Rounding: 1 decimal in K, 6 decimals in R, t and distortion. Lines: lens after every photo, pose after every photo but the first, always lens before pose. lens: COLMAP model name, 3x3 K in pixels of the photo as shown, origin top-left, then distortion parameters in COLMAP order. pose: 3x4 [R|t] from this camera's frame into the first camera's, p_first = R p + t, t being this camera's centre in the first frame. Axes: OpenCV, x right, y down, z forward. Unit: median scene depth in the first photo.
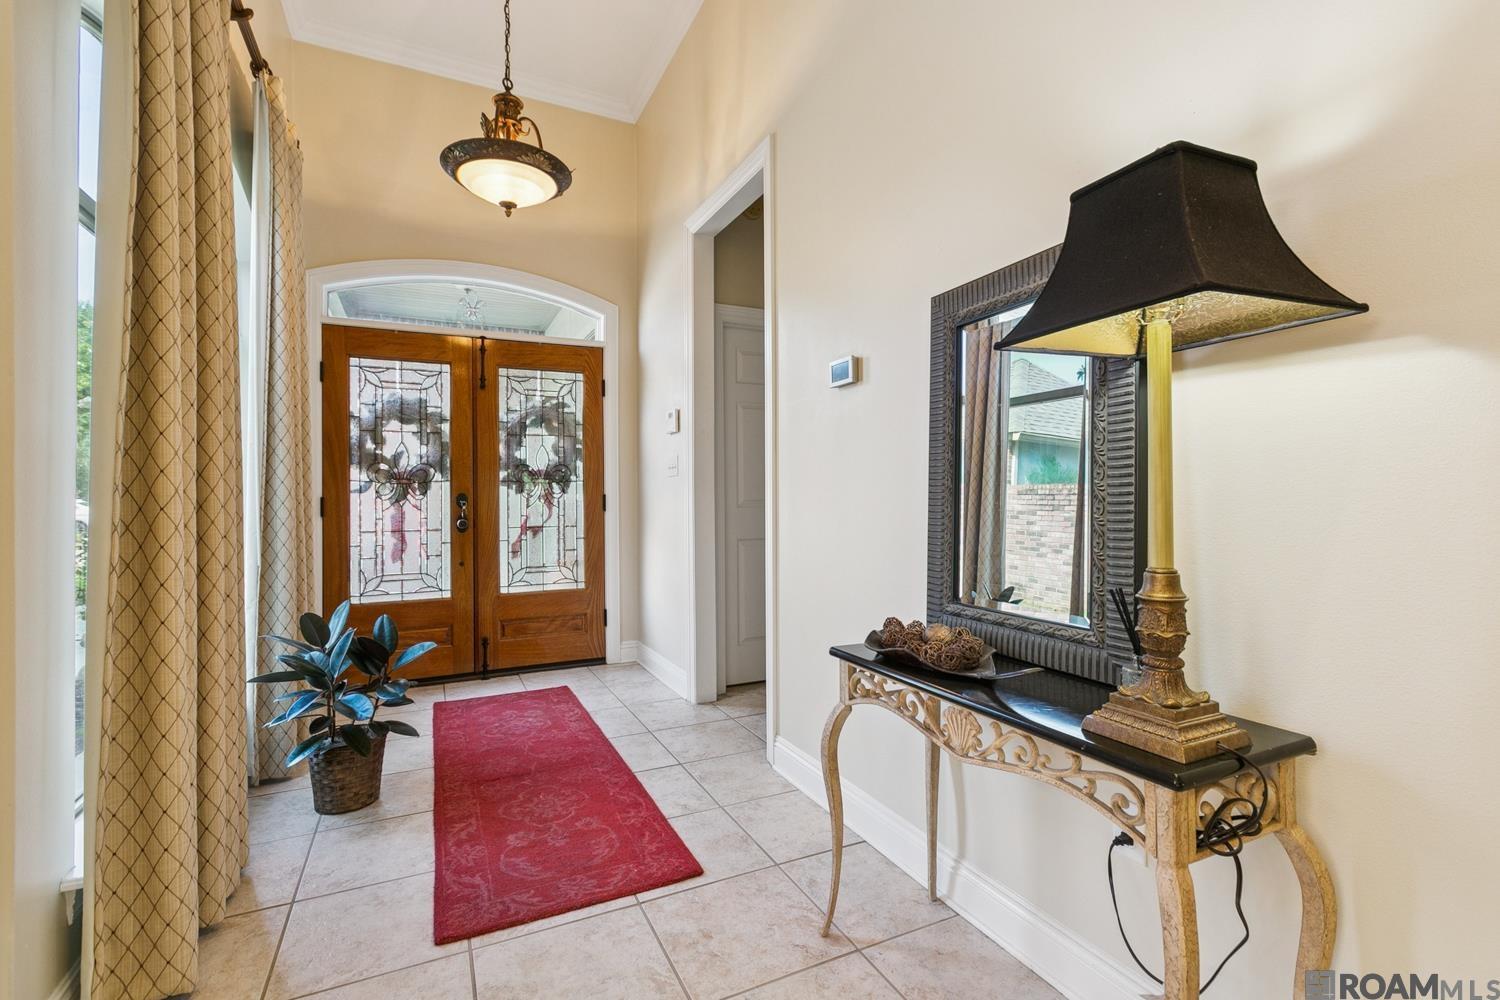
lens RADIAL K [[672.7, 0, 751.9], [0, 672.7, 491.2], [0, 0, 1]] dist [0.000768, -0.000991]
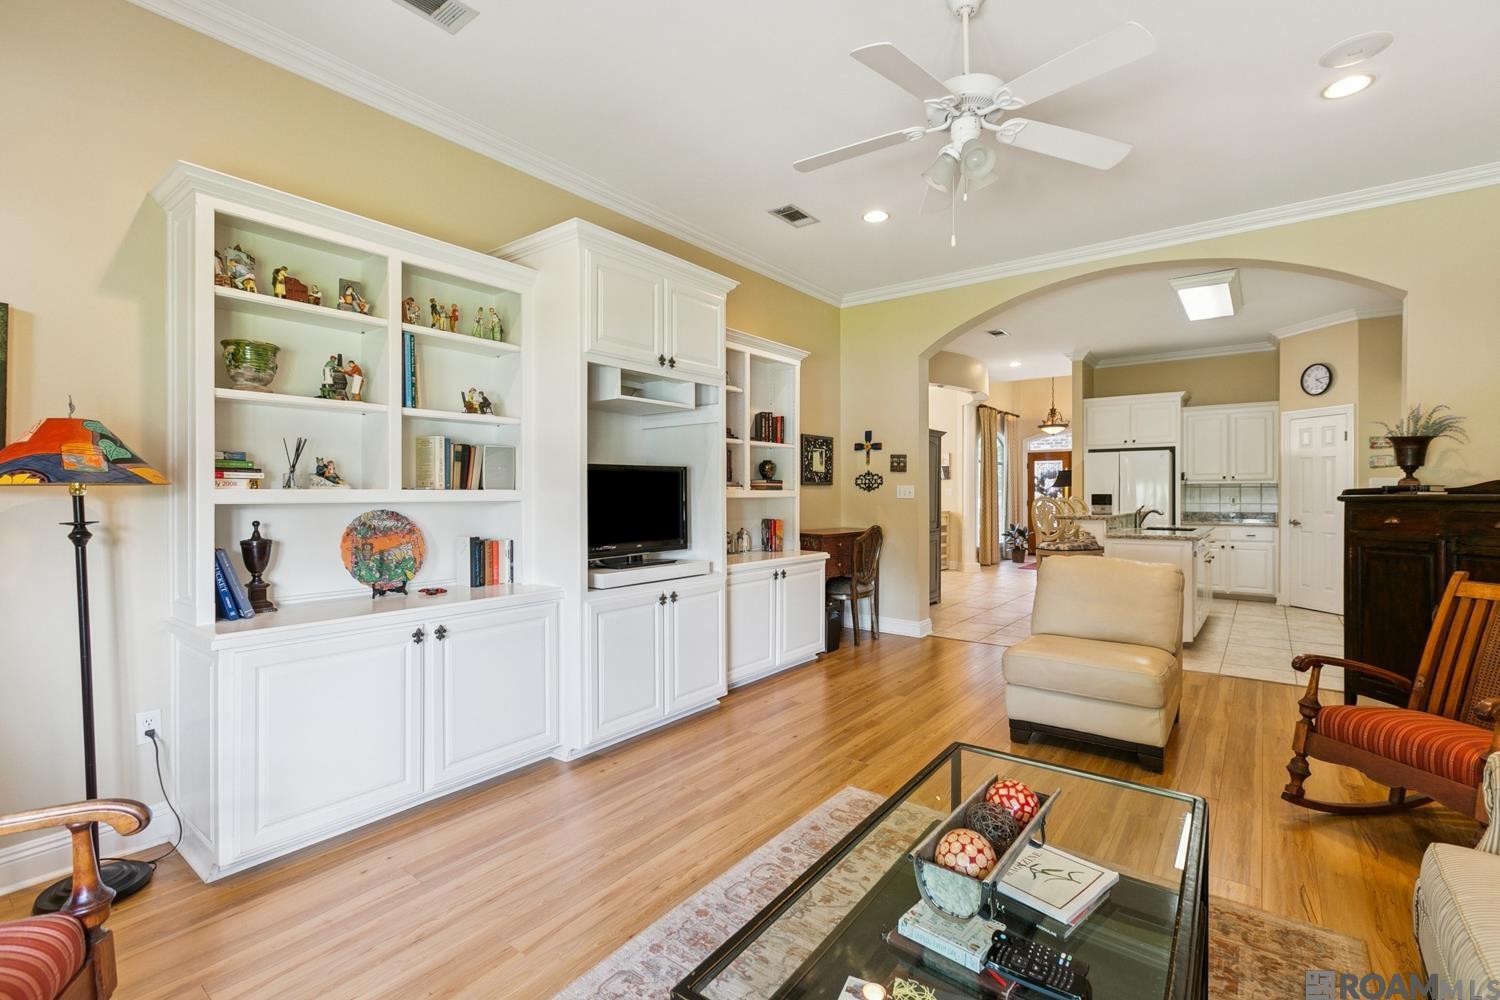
lens RADIAL K [[672.7, 0, 751.9], [0, 672.7, 491.2], [0, 0, 1]] dist [0.000768, -0.000991]
pose [[0.455064, 0.004445, -0.890448, 1.831141], [0.002632, 0.999976, 0.006337, -0.064912], [0.890455, -0.005228, 0.455041, -1.887201]]
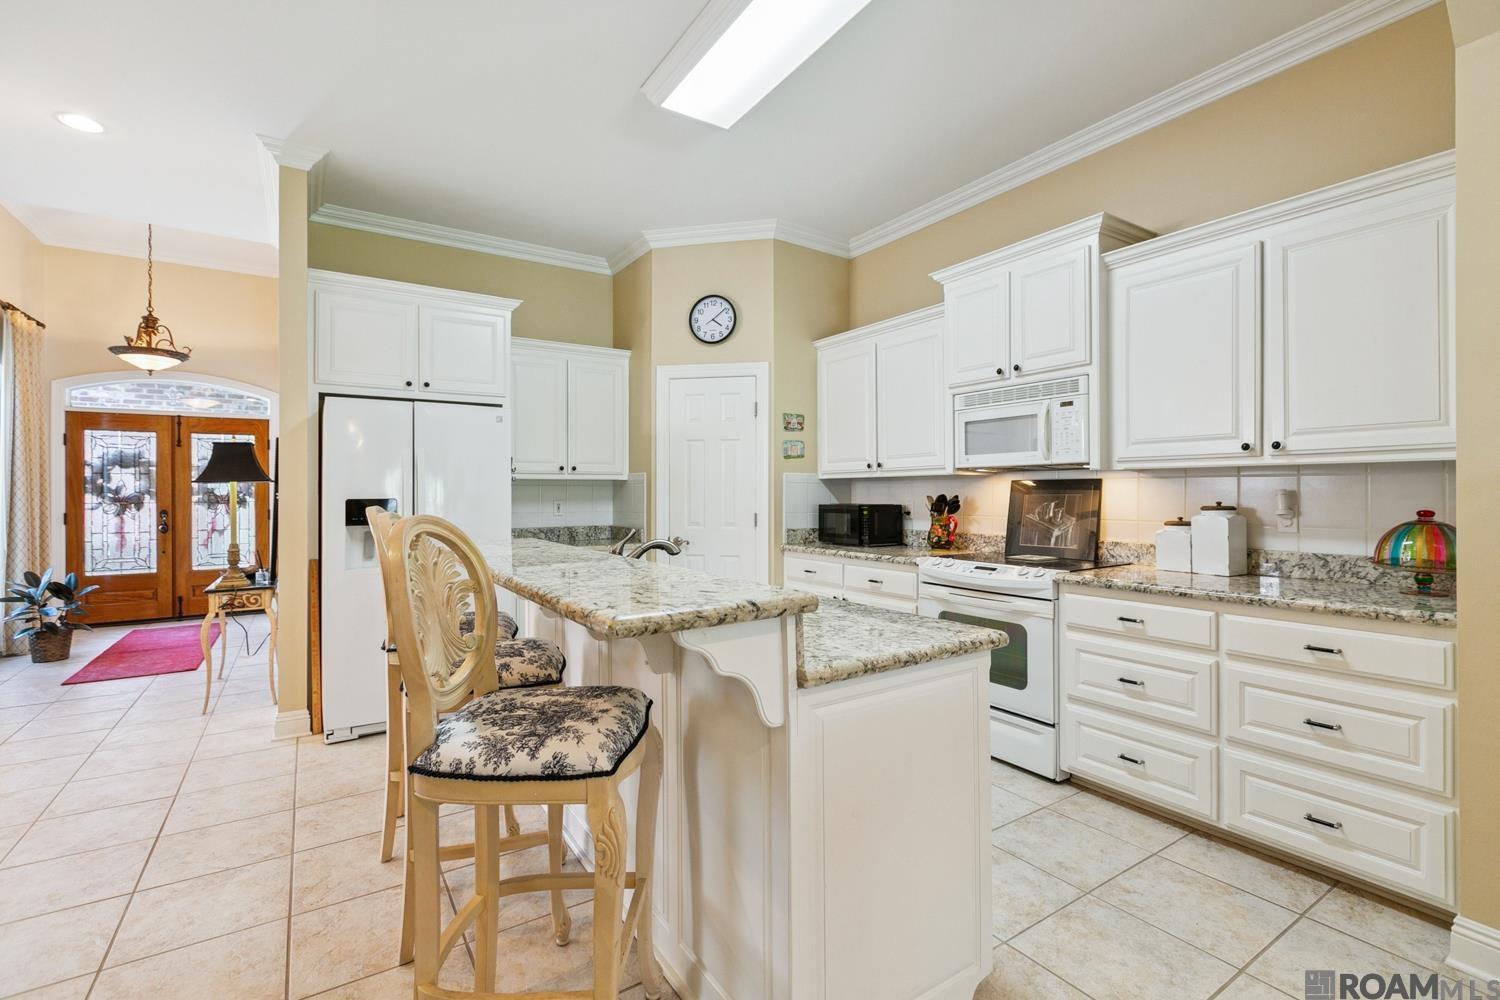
lens RADIAL K [[672.7, 0, 751.9], [0, 672.7, 491.2], [0, 0, 1]] dist [0.000768, -0.000991]
pose [[0.990900, 0.002693, 0.134576, 0.812191], [-0.003223, 0.999988, 0.003726, -0.055340], [-0.134565, -0.004126, 0.990896, -0.872514]]
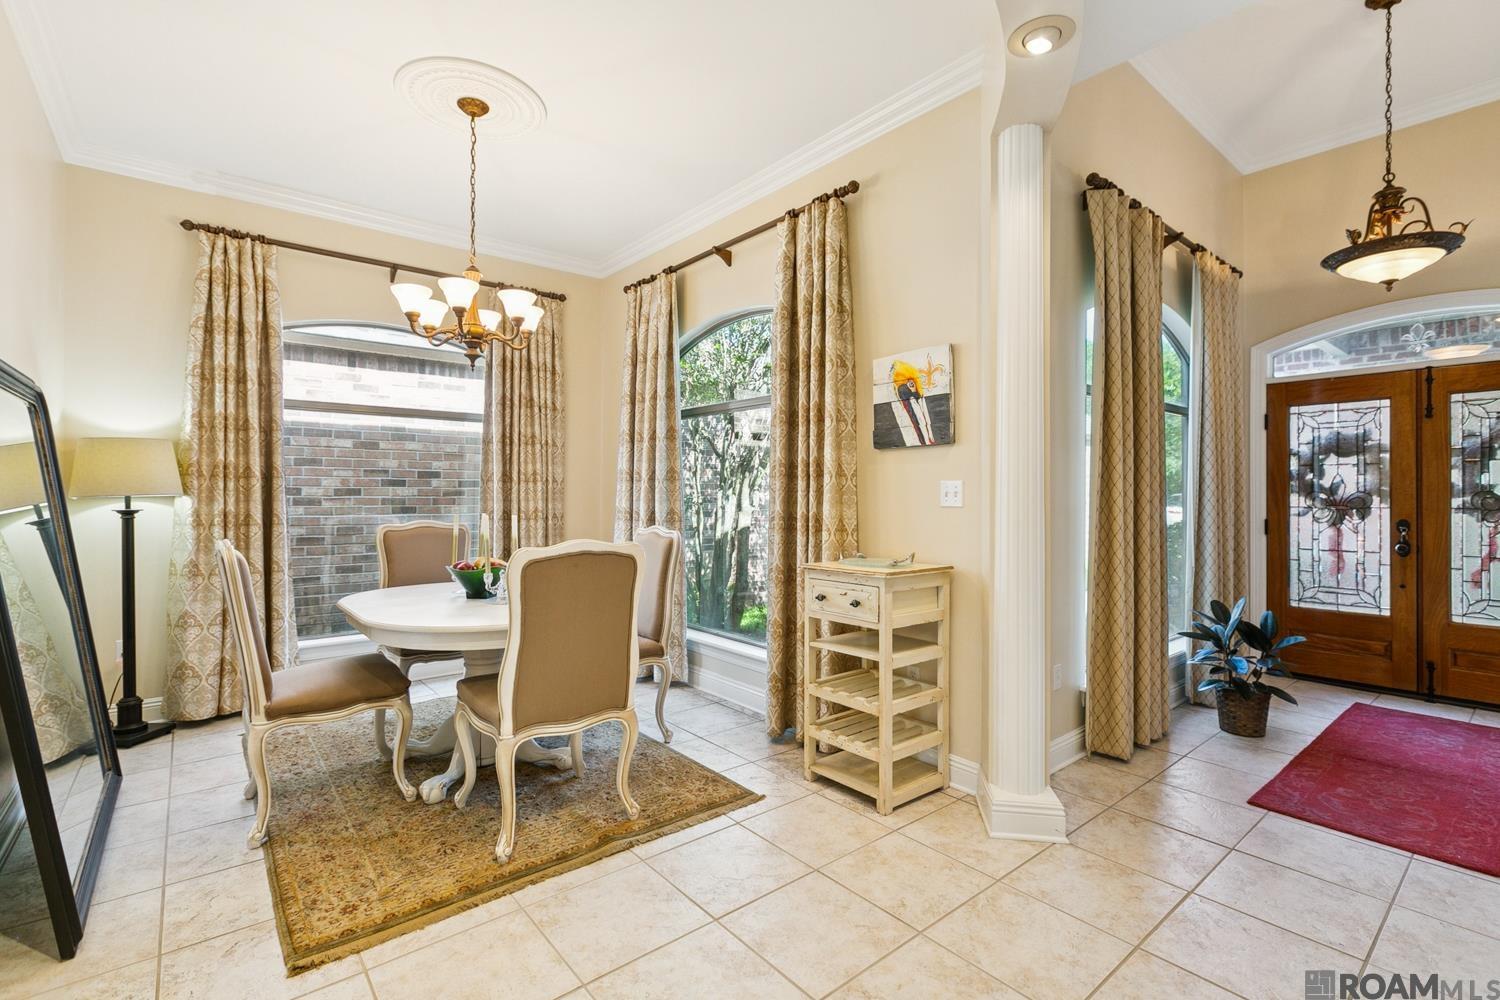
lens RADIAL K [[672.7, 0, 751.9], [0, 672.7, 491.2], [0, 0, 1]] dist [0.000768, -0.000991]
pose [[0.239635, 0.003404, -0.970857, 0.360673], [0.001609, 0.999991, 0.003903, -0.048542], [0.970862, -0.002497, 0.239627, -0.253727]]
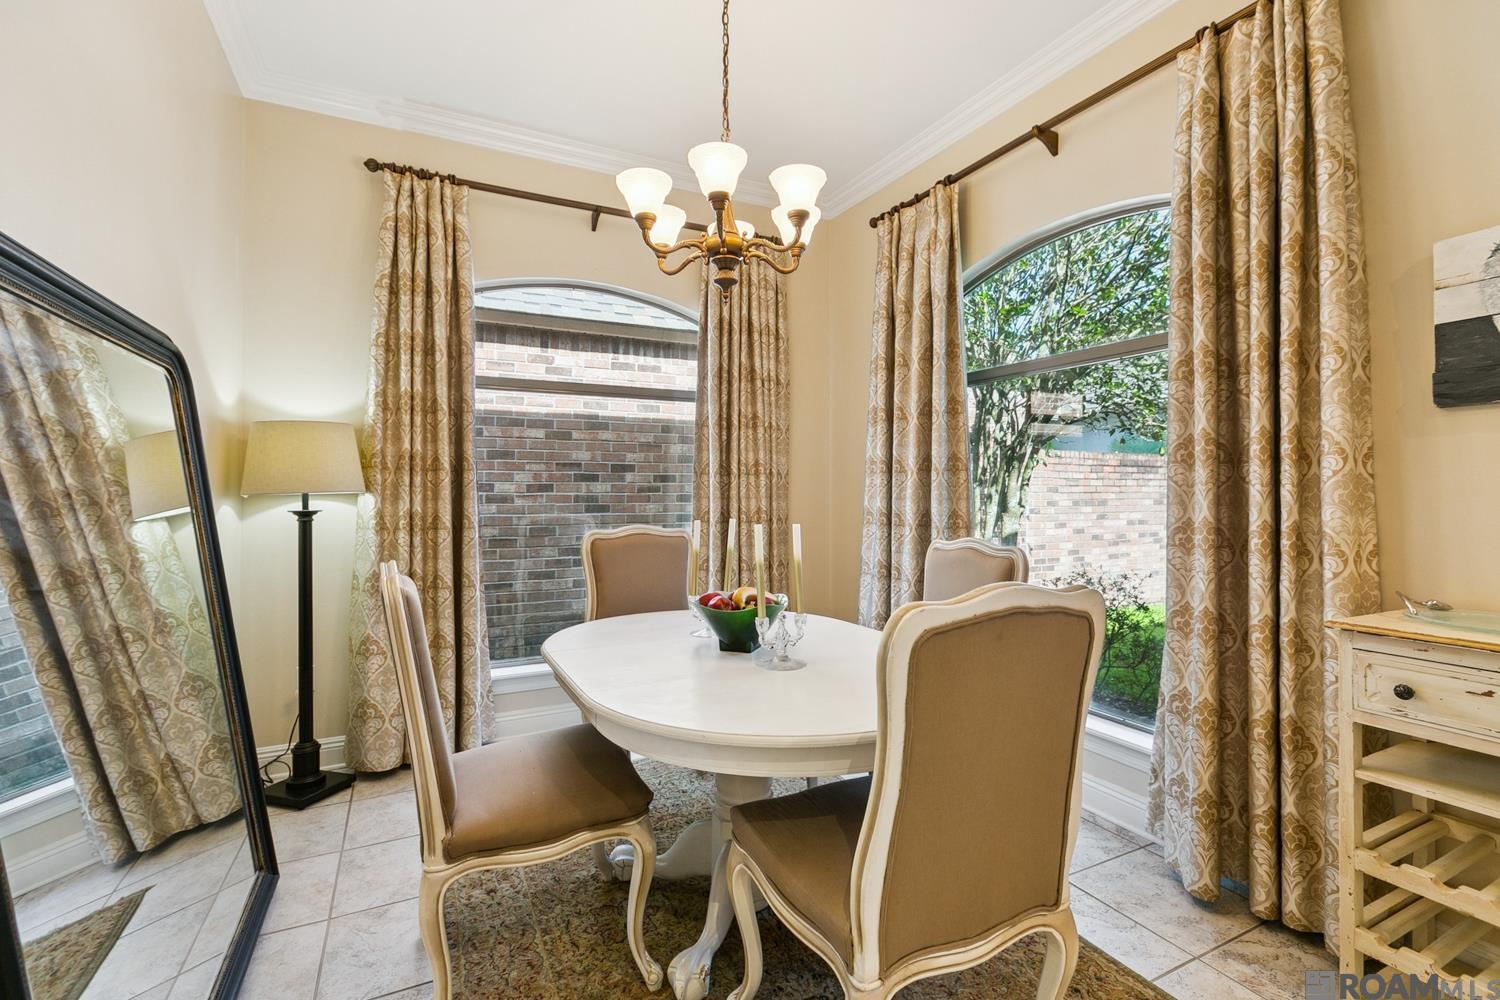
lens RADIAL K [[674.7, 0, 753.2], [0, 674.7, 482.0], [0, 0, 1]] dist [-0.001080, -0.000037]
pose [[0.020348, -0.003905, -0.999785, 0.036155], [0.004824, 0.999981, -0.003807, -0.047349], [0.999781, -0.004746, 0.020367, -0.373724]]
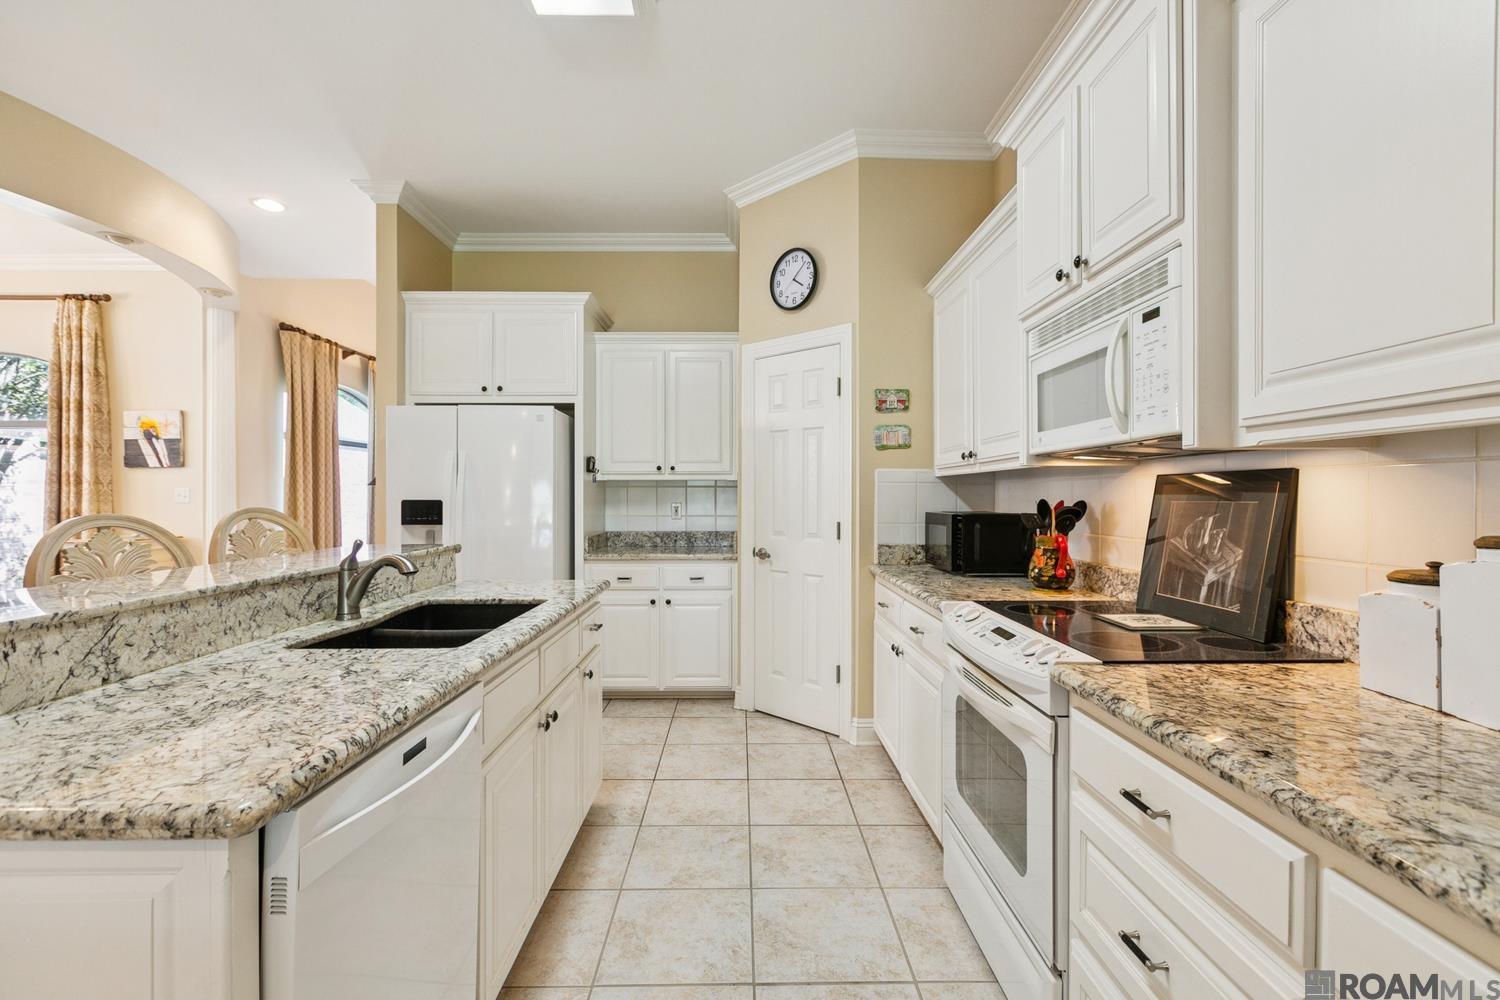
lens RADIAL K [[670.7, 0, 745.0], [0, 670.7, 499.1], [0, 0, 1]] dist [0.000320, -0.000532]
pose [[0.904775, 0.008513, -0.425805, 1.244233], [-0.002630, 0.999893, 0.014402, -0.056103], [0.425882, -0.011911, 0.904700, -0.580223]]
